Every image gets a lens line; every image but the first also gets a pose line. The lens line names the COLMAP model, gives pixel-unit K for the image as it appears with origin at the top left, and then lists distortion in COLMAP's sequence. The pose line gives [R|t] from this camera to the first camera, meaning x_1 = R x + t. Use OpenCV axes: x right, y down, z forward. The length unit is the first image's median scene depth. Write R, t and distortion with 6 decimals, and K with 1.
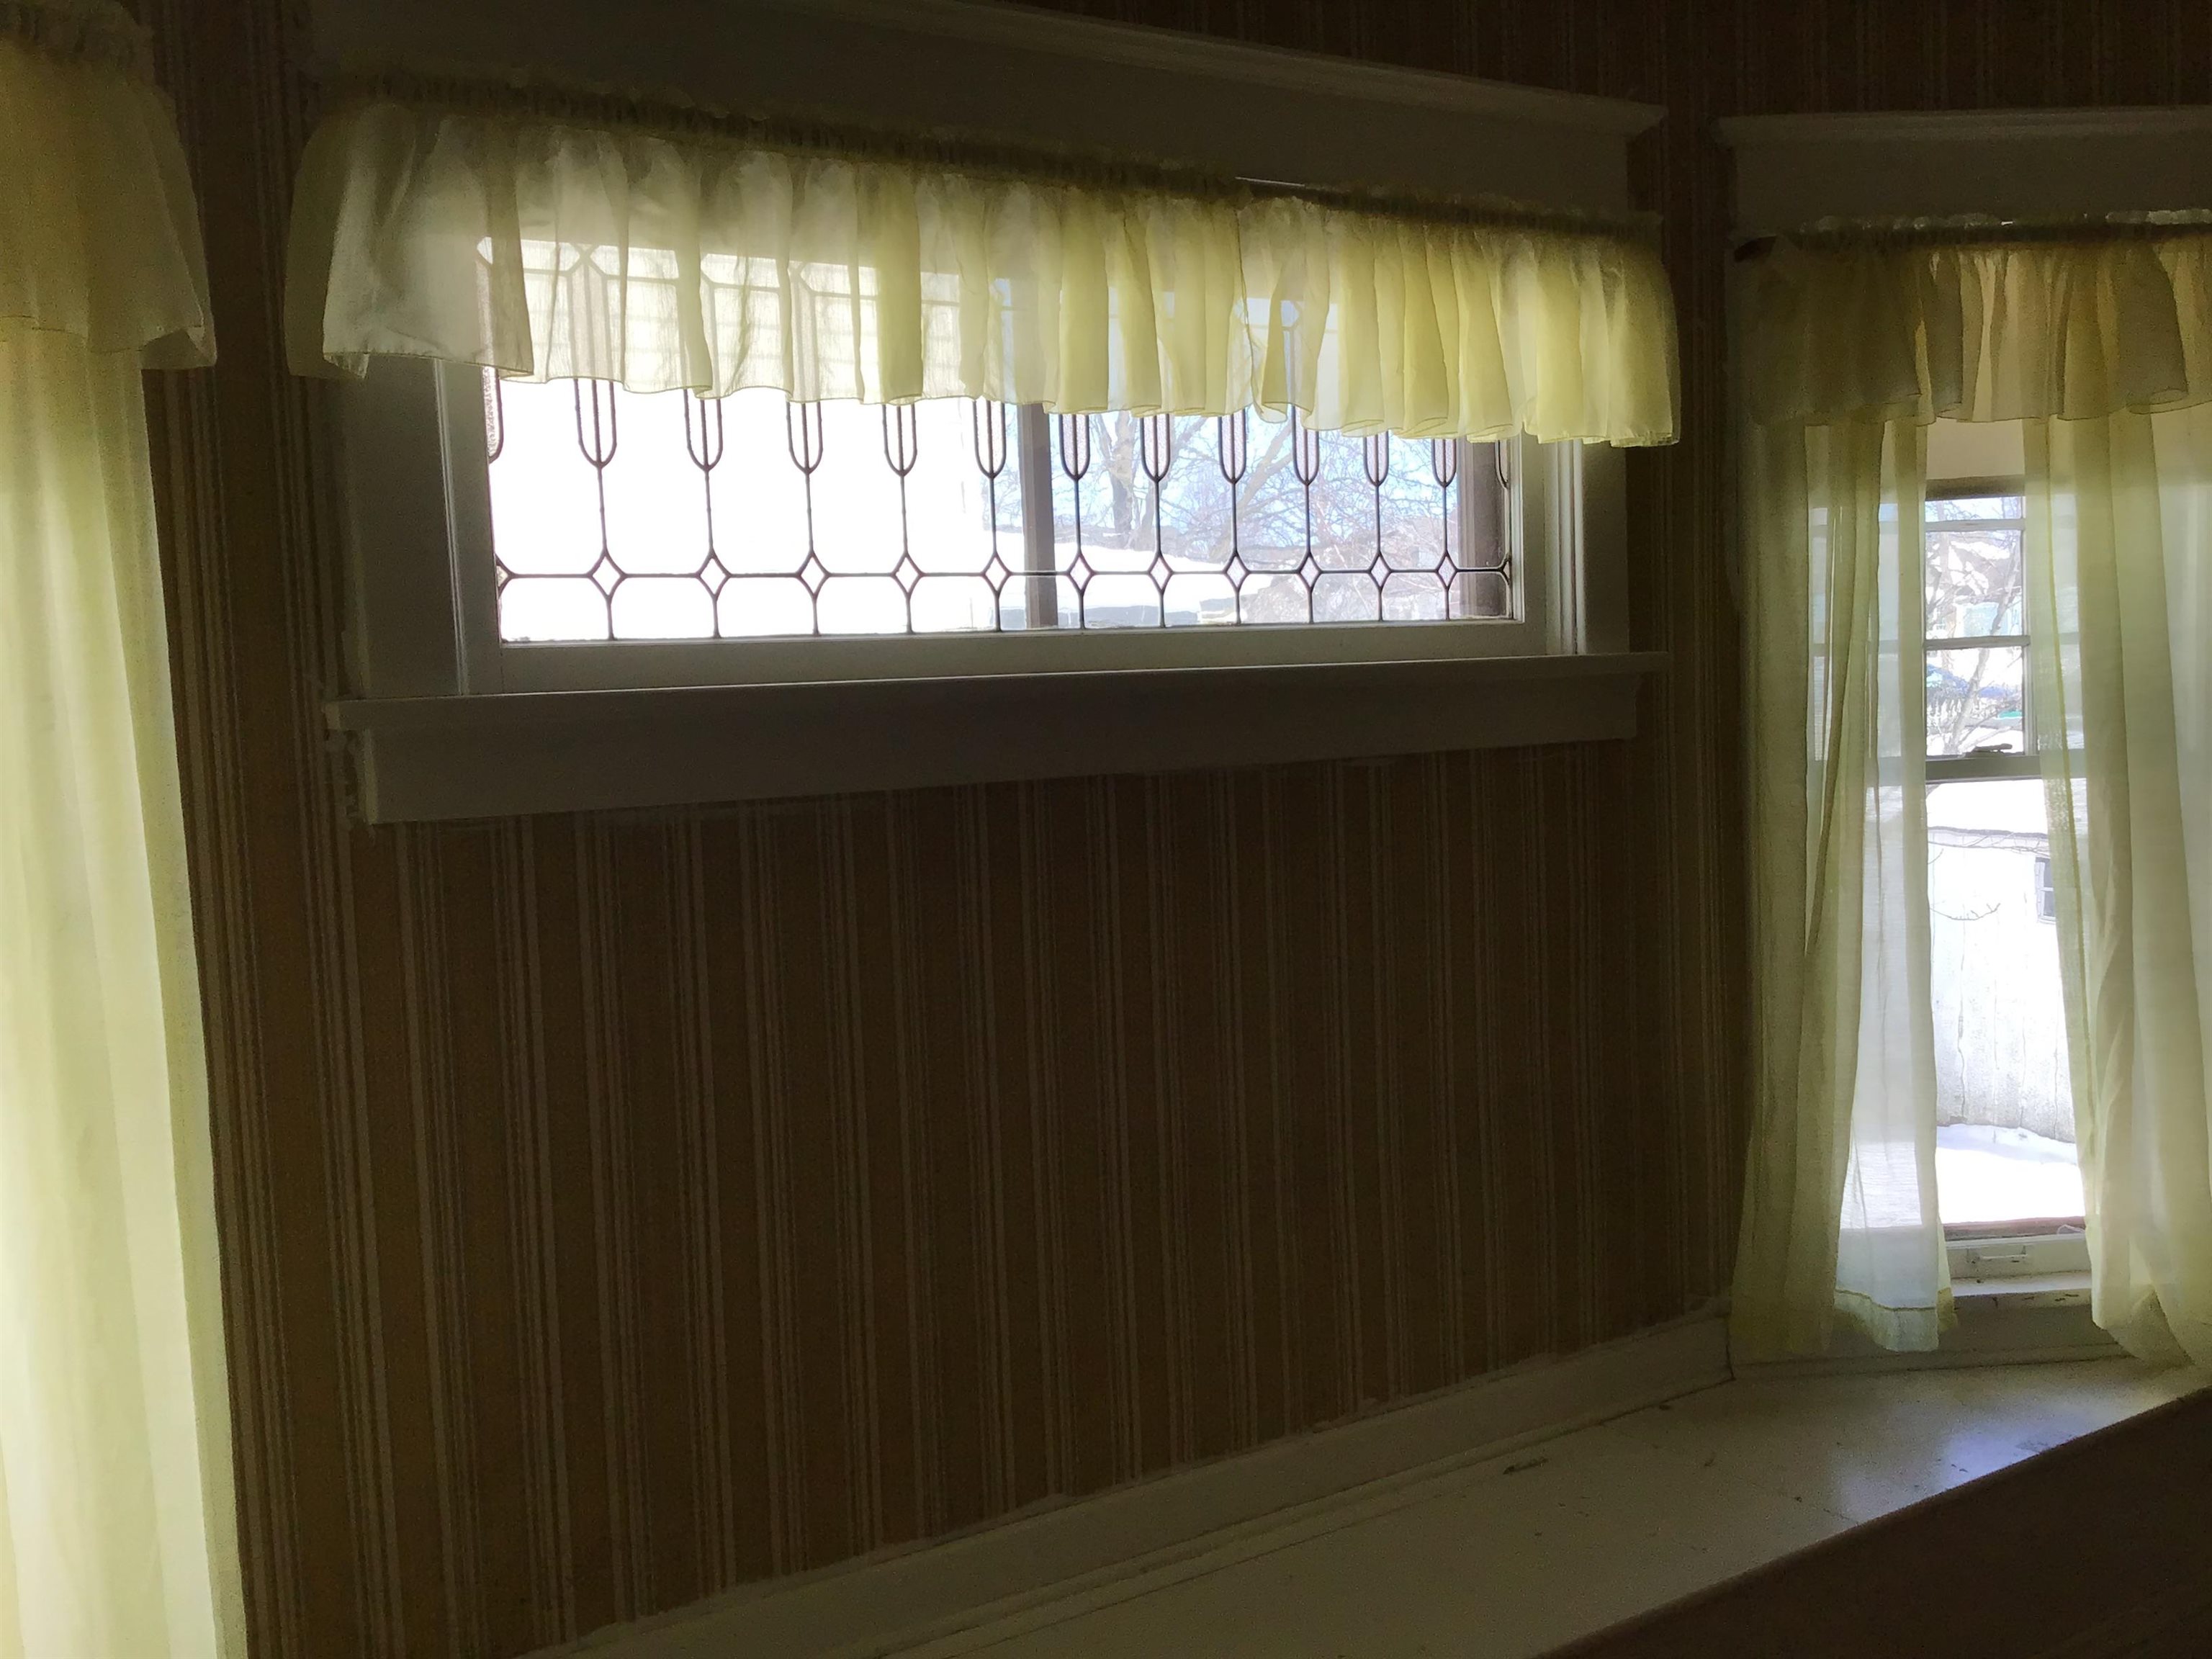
lens RADIAL K [[2033.9, 0, 1106.0], [0, 2033.9, 829.5], [0, 0, 1]] dist [0.074797, -0.152326]
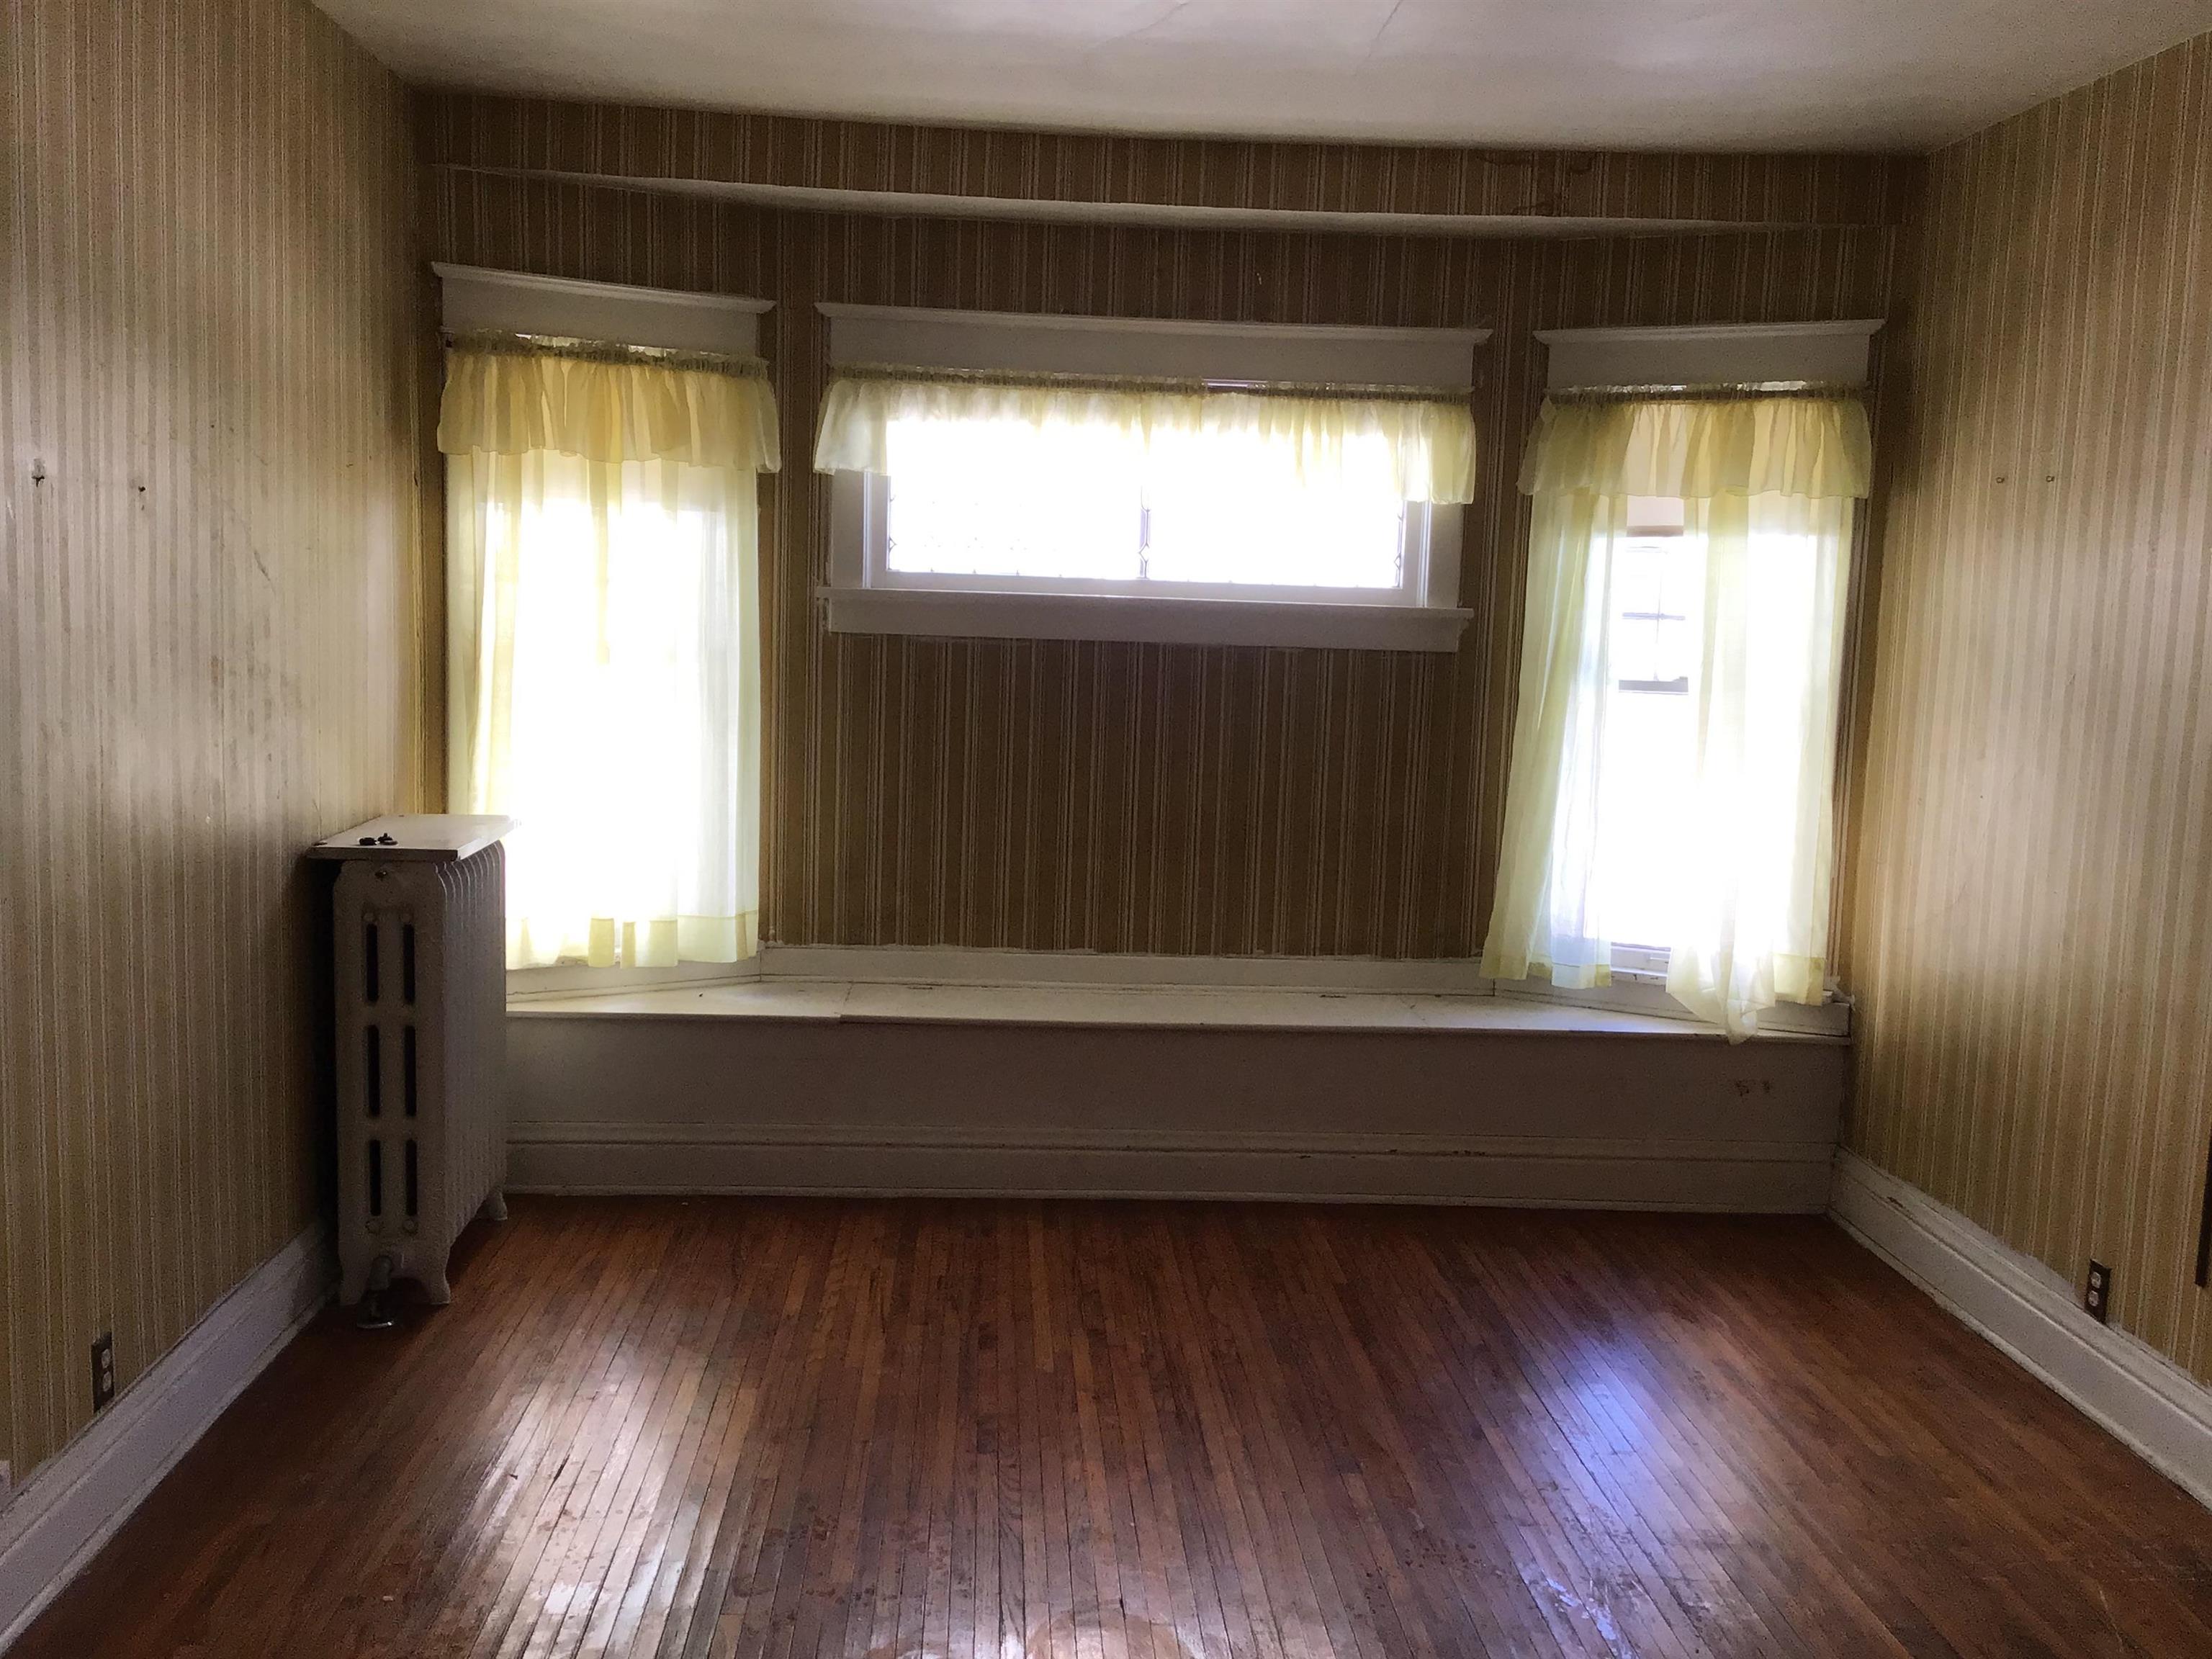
lens RADIAL K [[2033.9, 0, 1106.0], [0, 2033.9, 829.5], [0, 0, 1]] dist [0.074797, -0.152326]
pose [[0.861626, 0.123303, -0.492339, 0.989740], [-0.104401, 0.992355, 0.065820, 0.030738], [0.496691, -0.005312, 0.867911, -0.891428]]
